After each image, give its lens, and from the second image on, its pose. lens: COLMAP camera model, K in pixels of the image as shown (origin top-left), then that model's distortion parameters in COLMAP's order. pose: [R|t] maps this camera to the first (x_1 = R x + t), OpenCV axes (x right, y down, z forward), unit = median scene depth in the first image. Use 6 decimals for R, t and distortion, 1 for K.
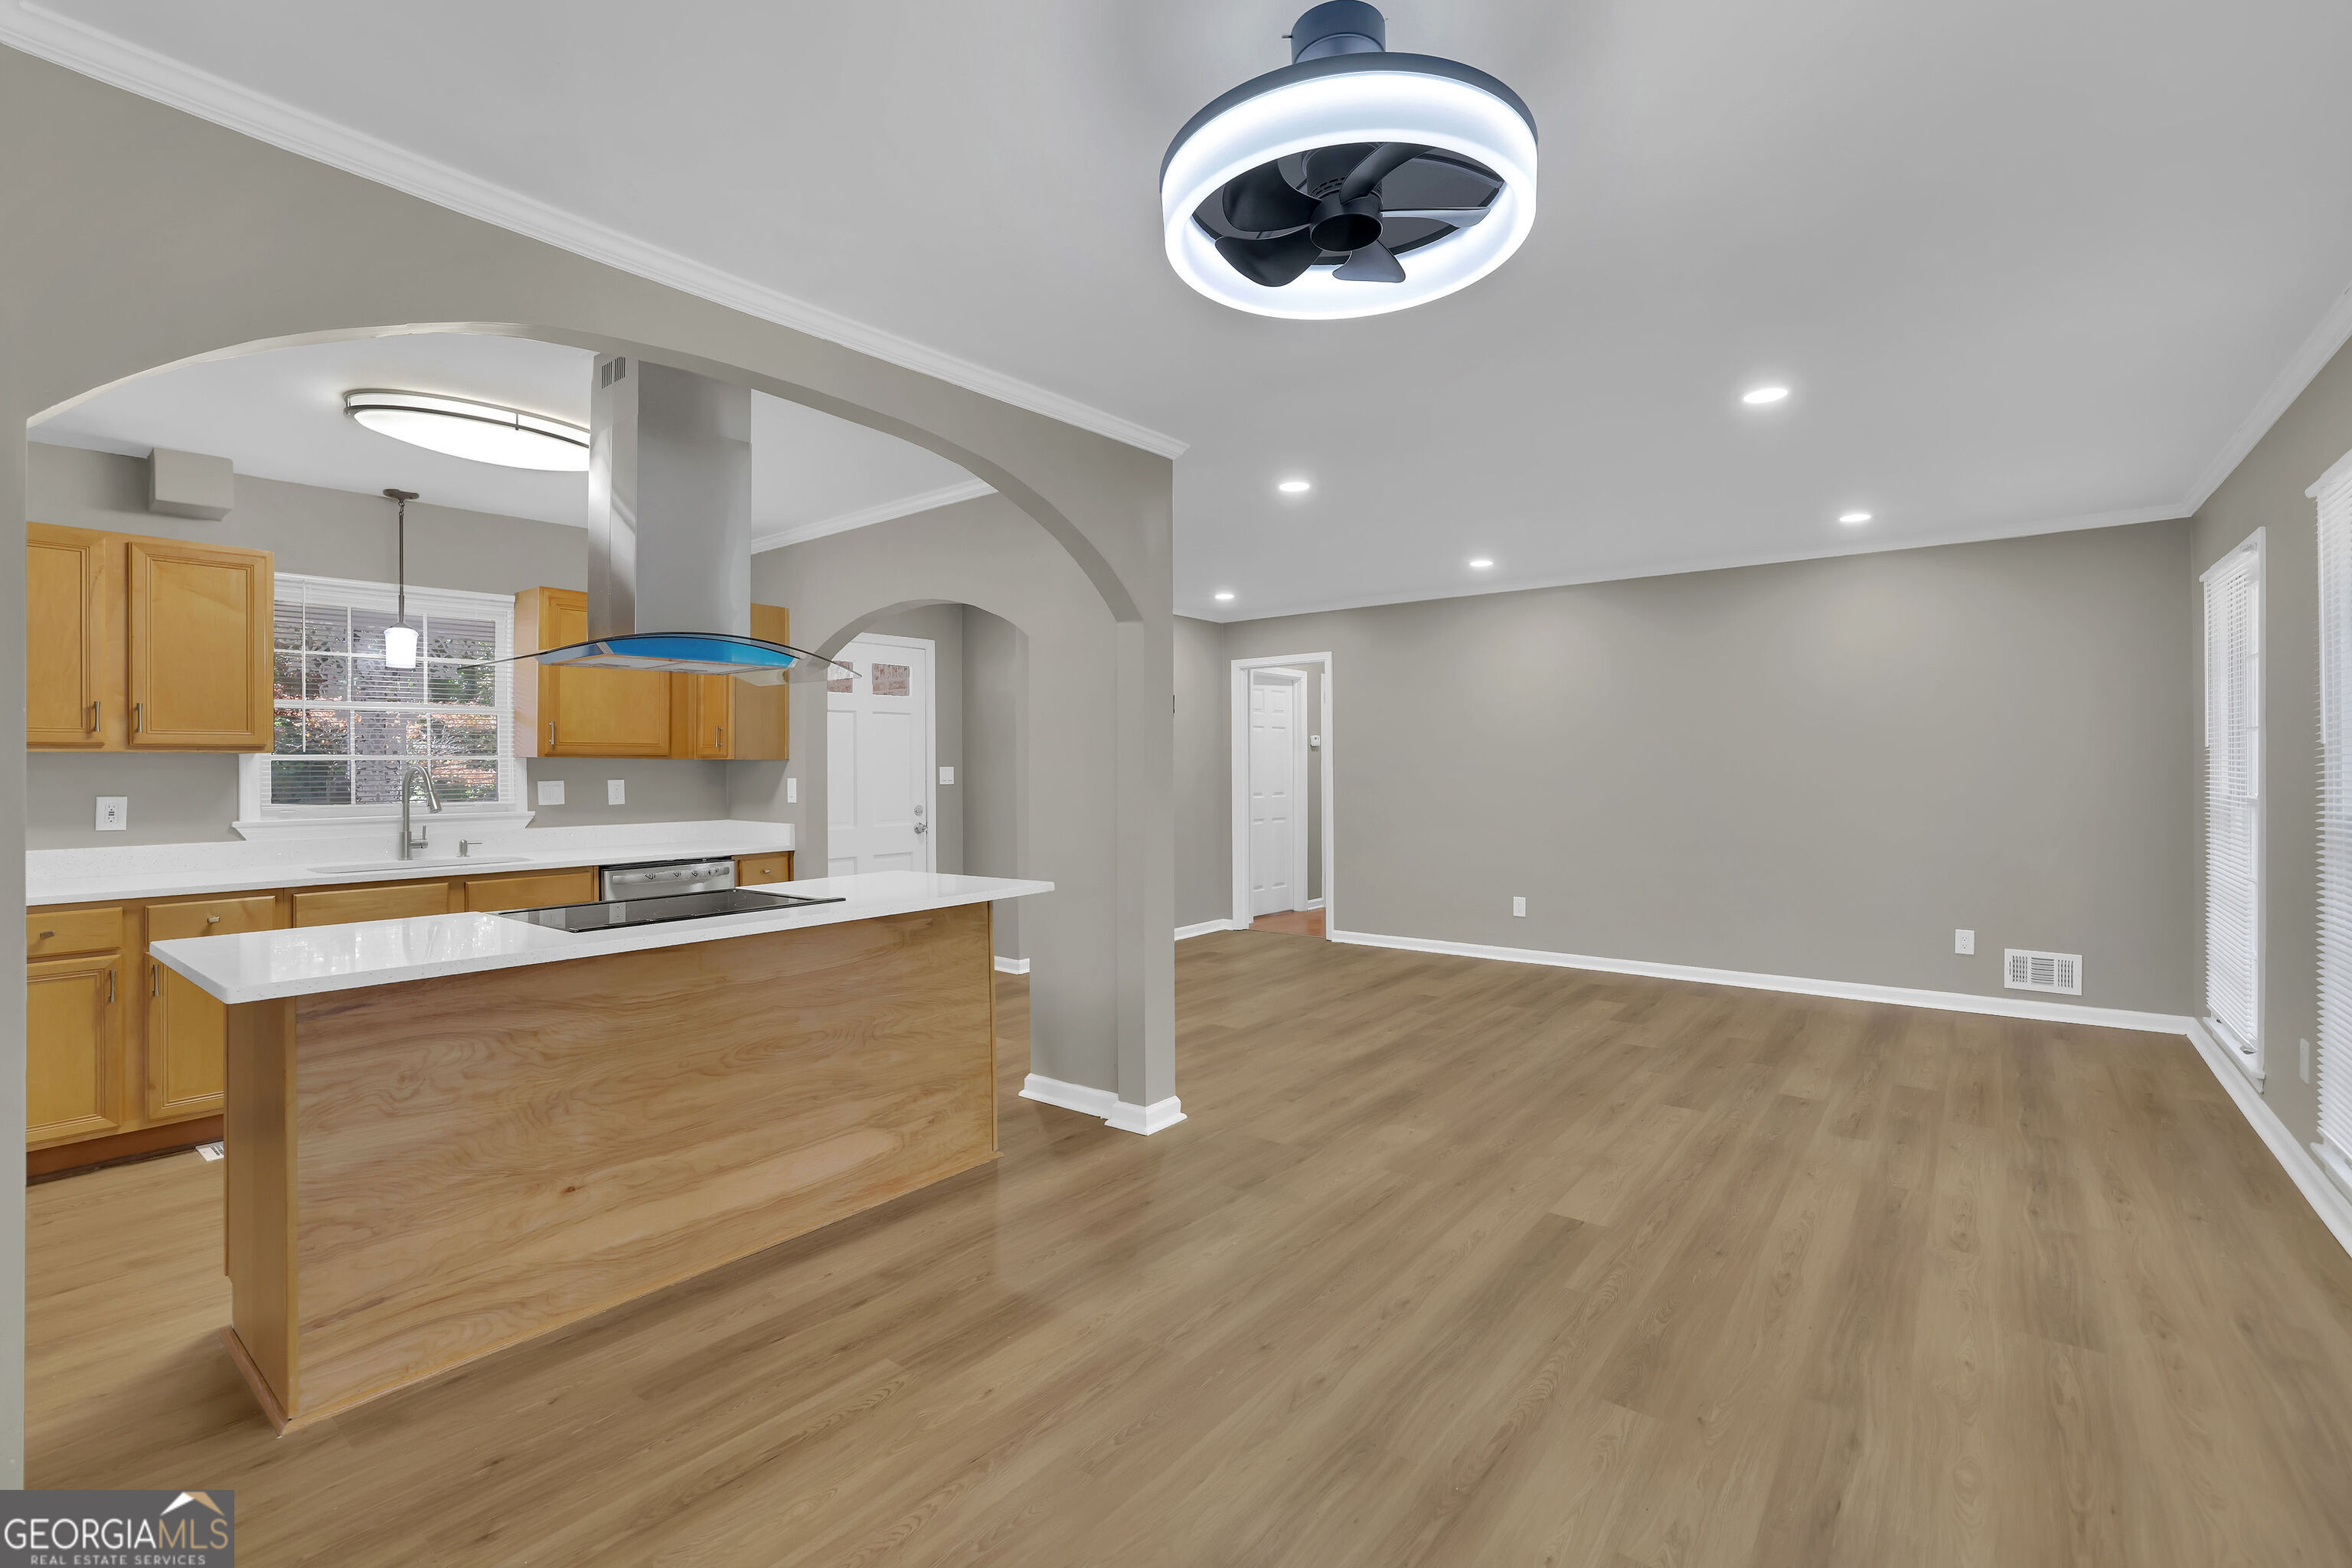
lens RADIAL K [[1033.5, 0, 1166.7], [0, 1033.5, 768.9], [0, 0, 1]] dist [-0.040071, 0.015022]
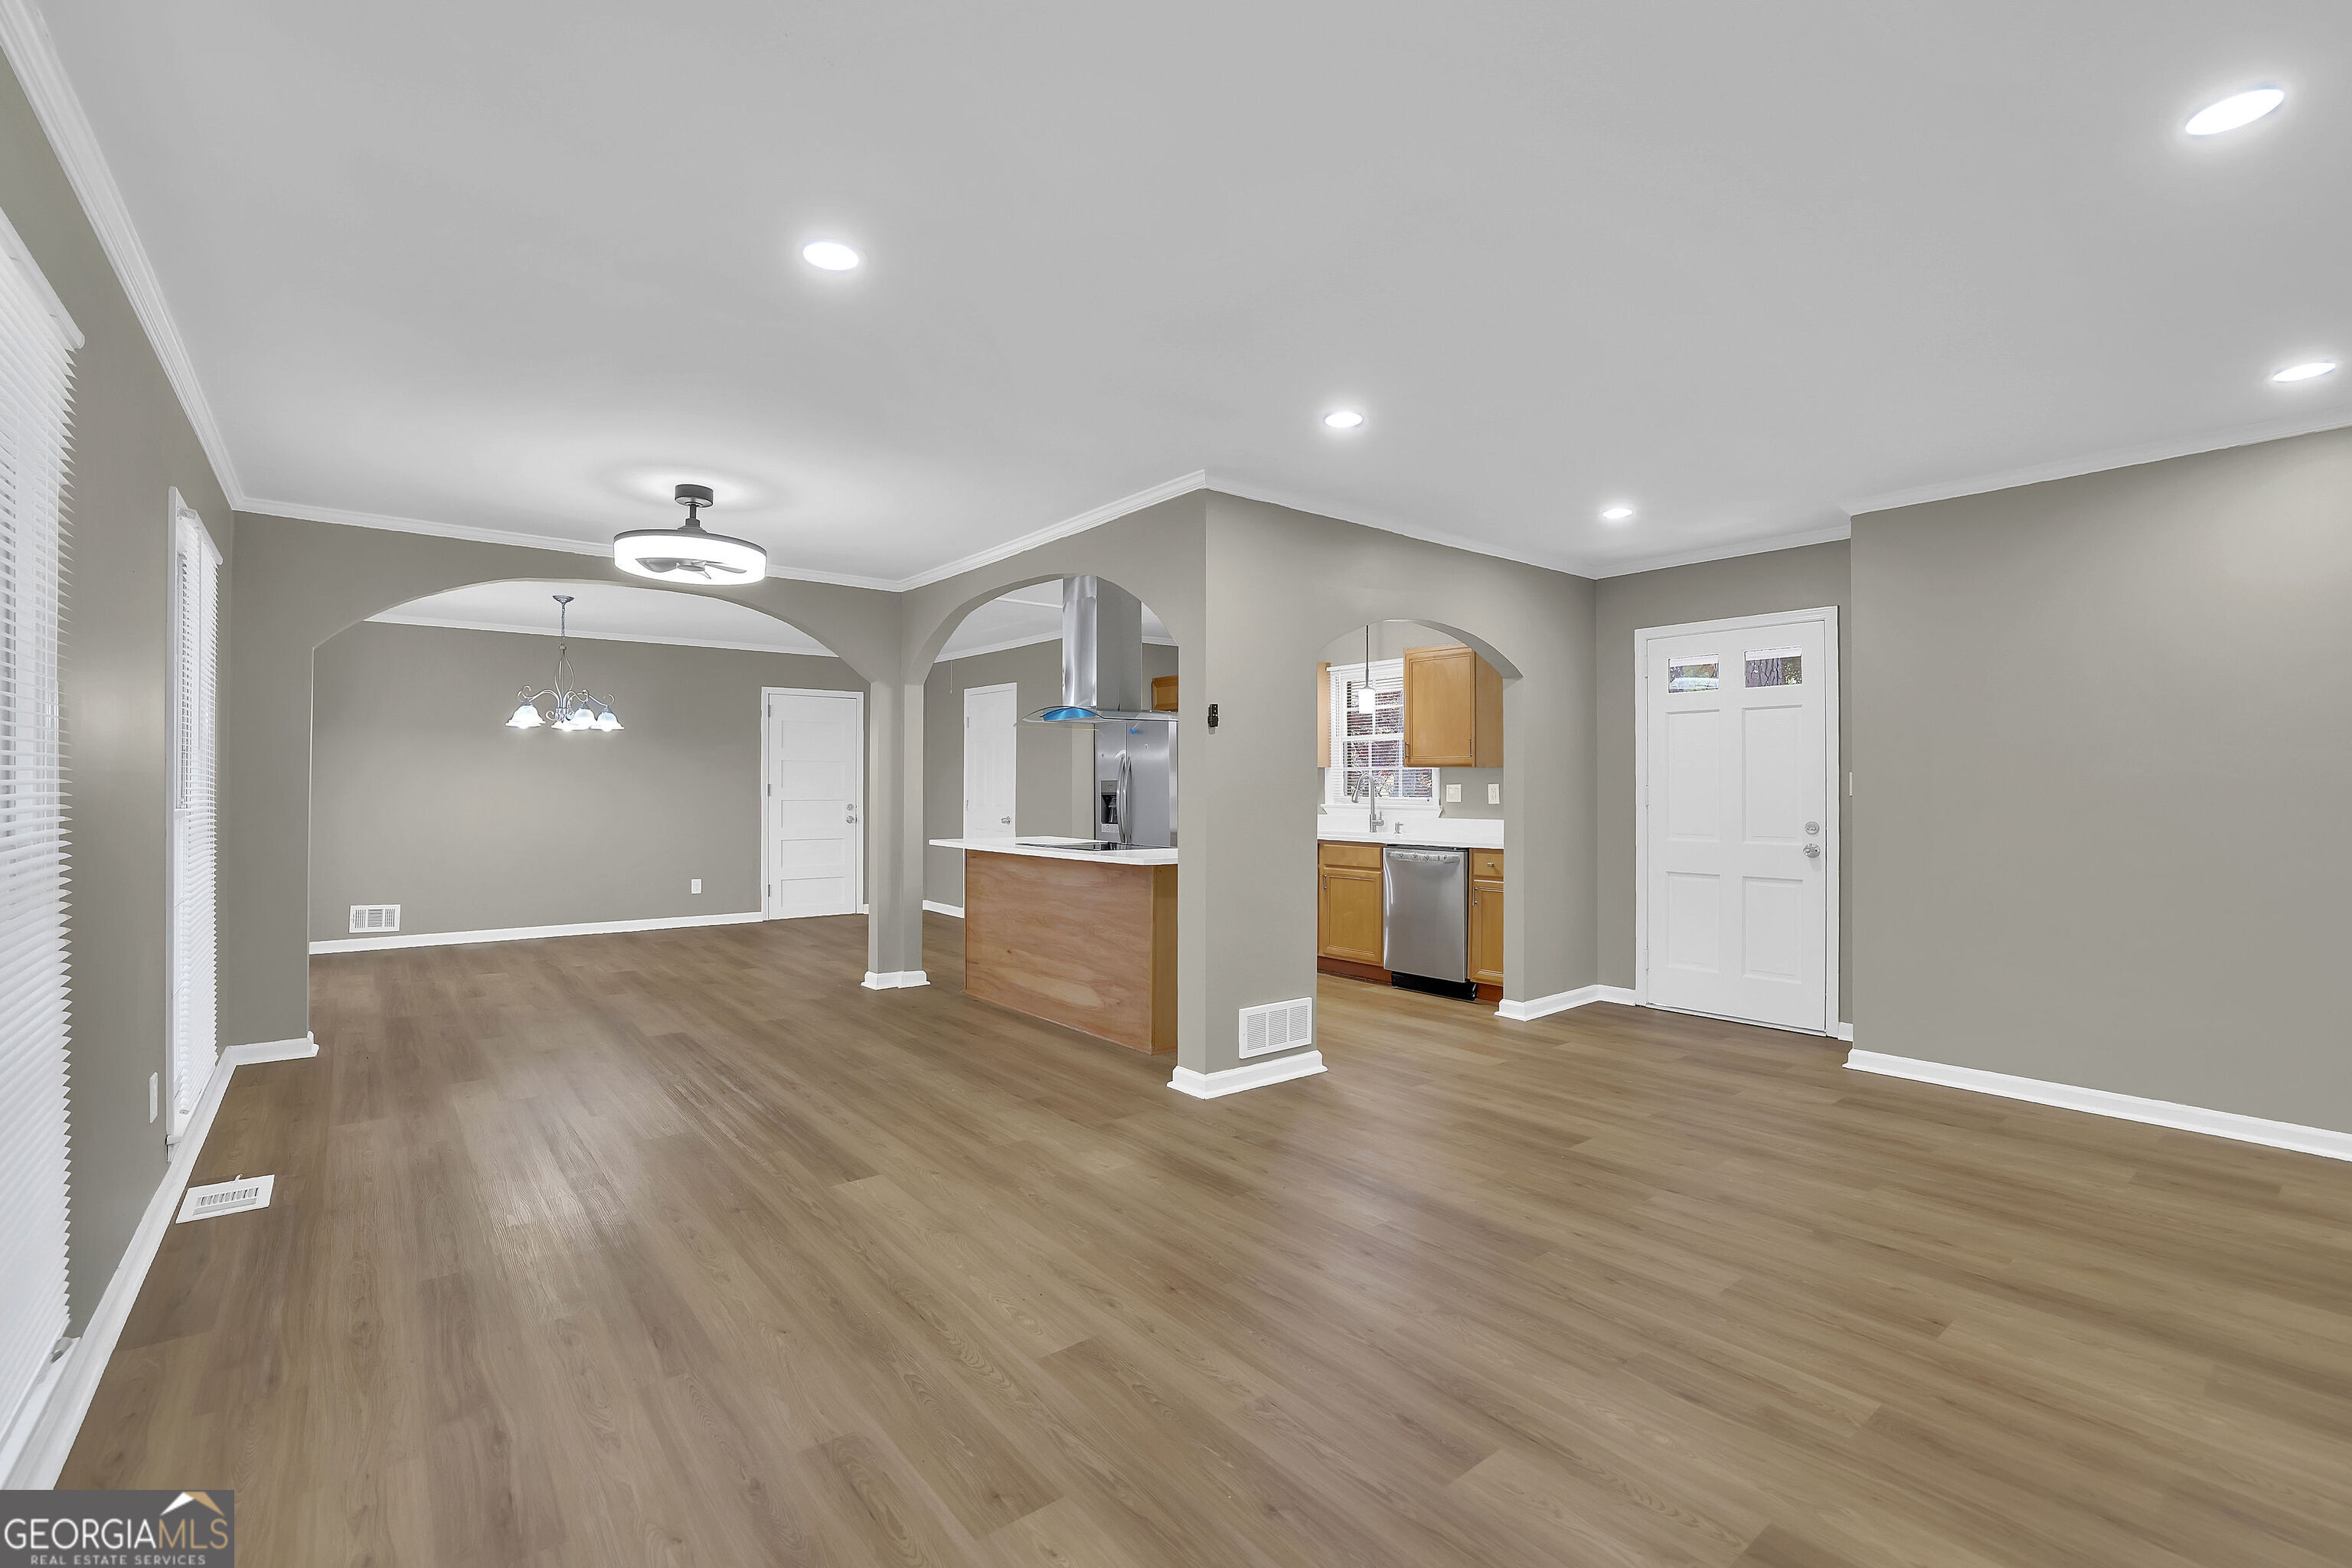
lens RADIAL K [[1033.5, 0, 1177.6], [0, 1033.5, 789.9], [0, 0, 1]] dist [-0.040071, 0.015022]
pose [[-0.208141, 0.010966, -0.978037, 1.147341], [-0.000092, 0.999937, 0.011231, 0.004891], [0.978099, 0.002427, -0.208127, 1.278076]]
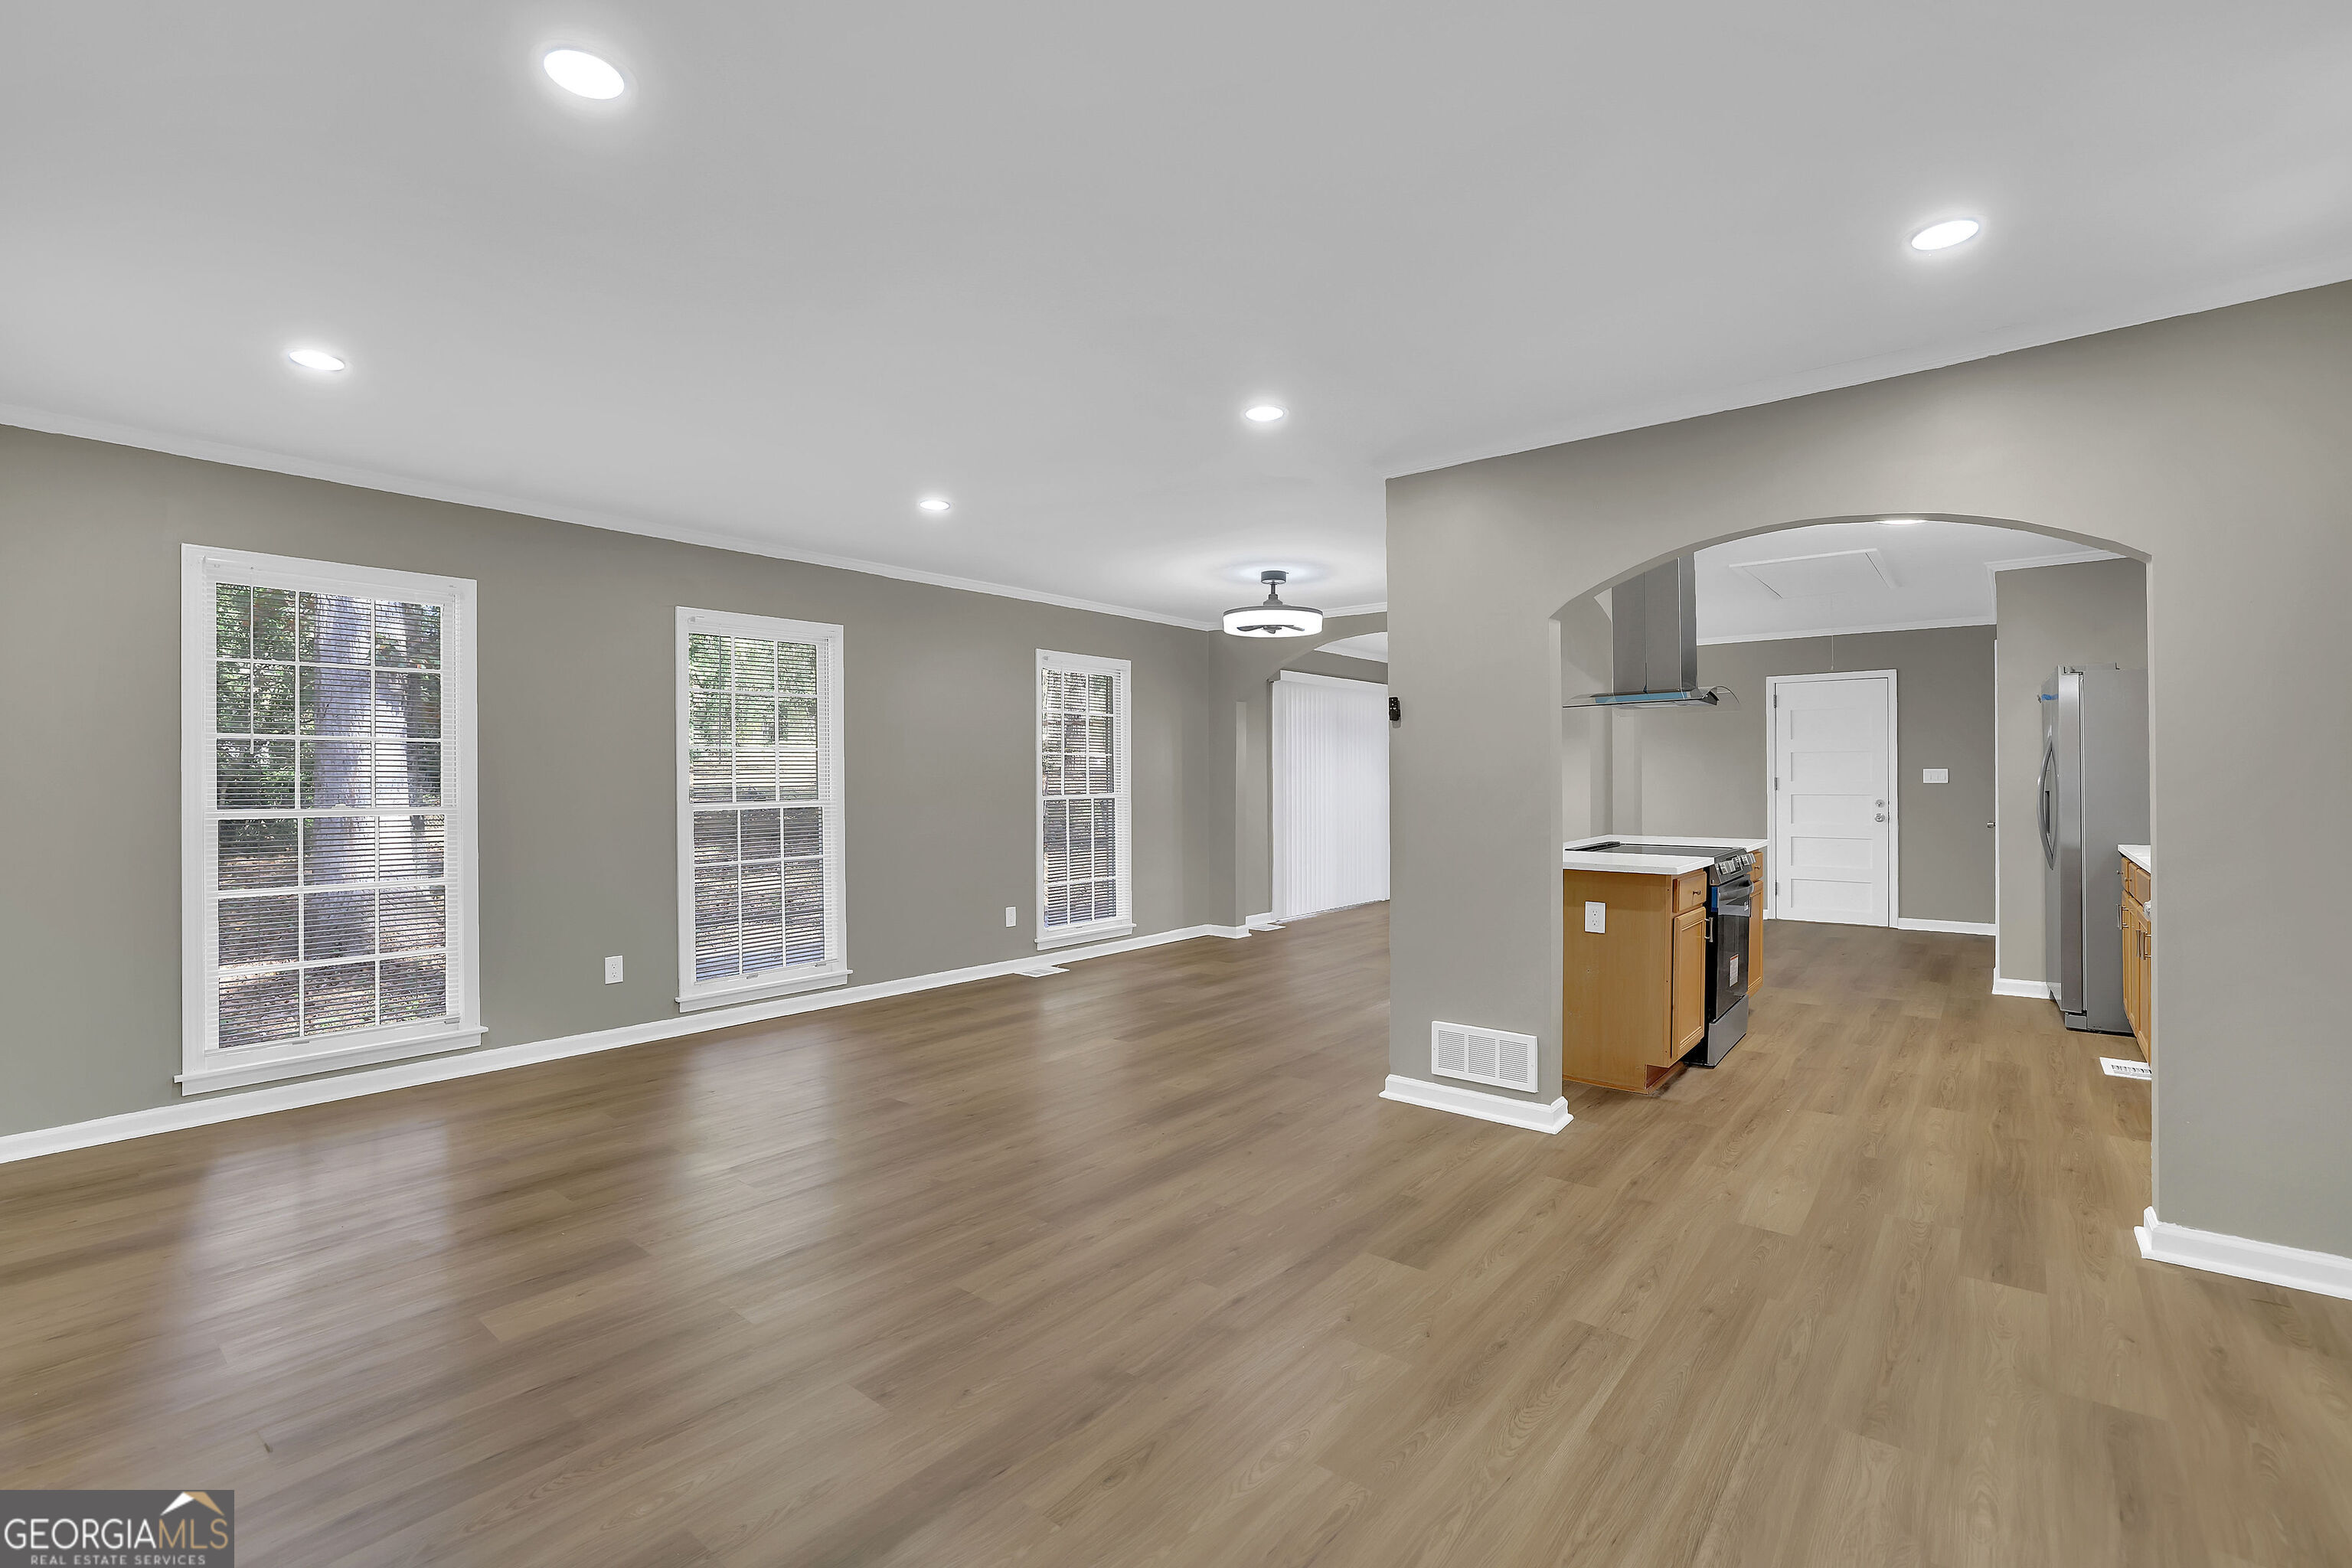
lens RADIAL K [[1033.5, 0, 1190.1], [0, 1033.5, 774.2], [0, 0, 1]] dist [-0.040071, 0.015022]
pose [[-0.999938, 0.010554, -0.003565, 0.230201], [0.010575, 0.999927, -0.005920, 0.010686], [0.003502, -0.005957, -0.999976, 2.206458]]
